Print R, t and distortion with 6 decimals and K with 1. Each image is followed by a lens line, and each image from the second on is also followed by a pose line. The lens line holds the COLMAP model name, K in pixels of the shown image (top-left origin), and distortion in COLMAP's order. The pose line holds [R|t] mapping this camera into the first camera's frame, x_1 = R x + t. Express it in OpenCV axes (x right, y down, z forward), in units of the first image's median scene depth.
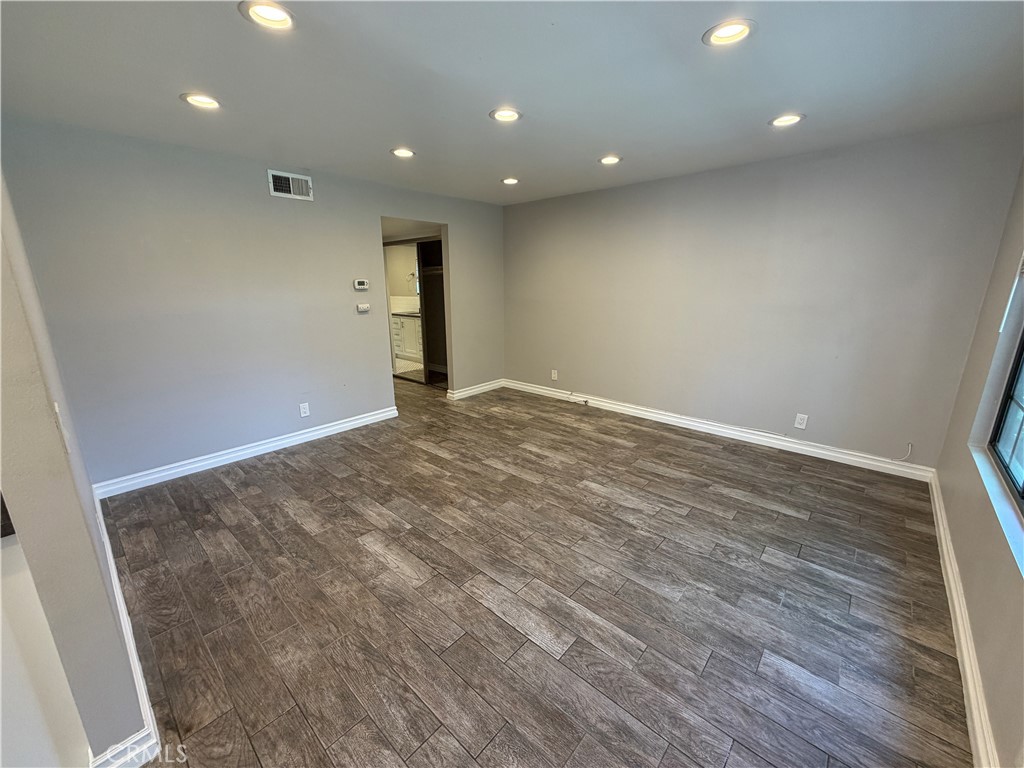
lens RADIAL K [[409.4, 0, 508.3], [0, 409.4, 381.8], [0, 0, 1]] dist [-0.000647, 0.000422]
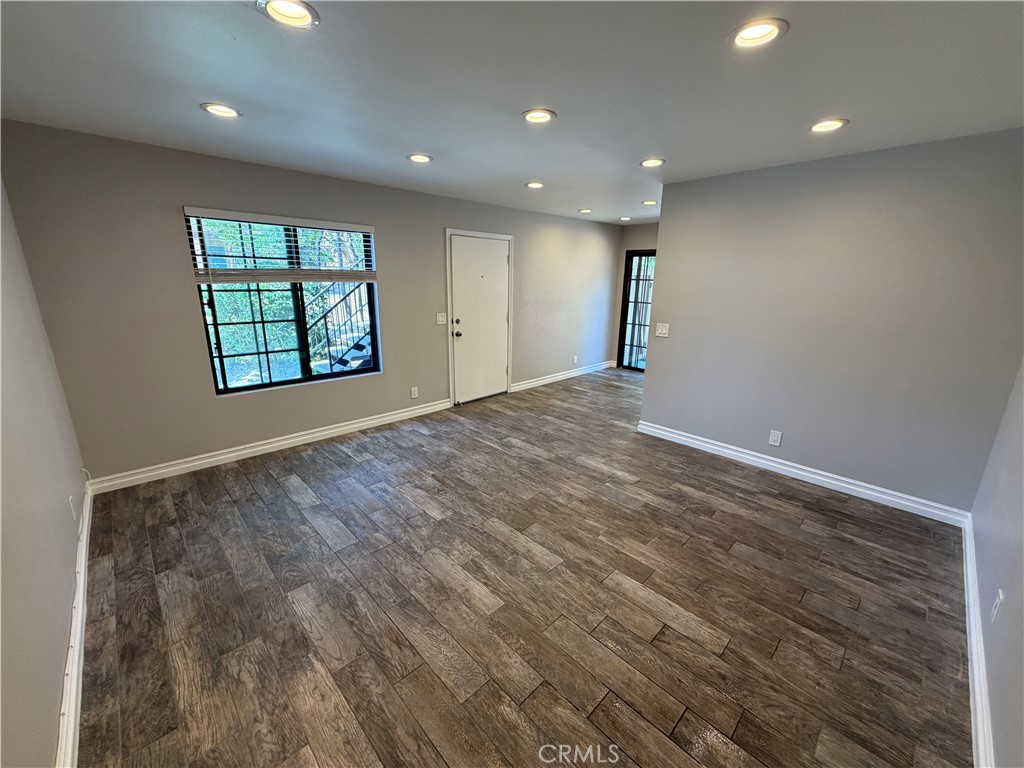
lens RADIAL K [[409.4, 0, 508.3], [0, 409.4, 381.8], [0, 0, 1]] dist [-0.000647, 0.000422]
pose [[-0.997378, -0.025362, 0.067779, -0.012214], [0.009858, 0.880239, 0.474429, -0.430960], [-0.071694, 0.473853, -0.877681, 1.616463]]
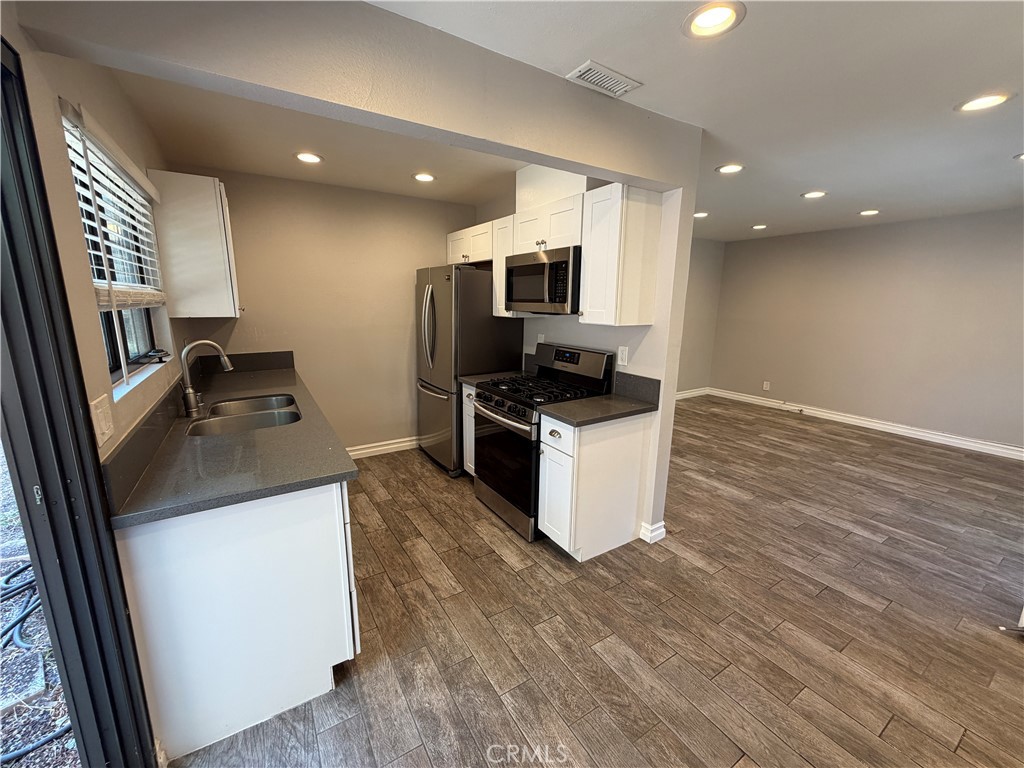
lens RADIAL K [[409.4, 0, 508.3], [0, 409.4, 381.8], [0, 0, 1]] dist [-0.000647, 0.000422]
pose [[0.962113, 0.069648, -0.263603, -0.476145], [-0.082005, 0.995976, -0.036153, 0.122468], [0.260025, 0.056400, 0.963953, -0.502456]]
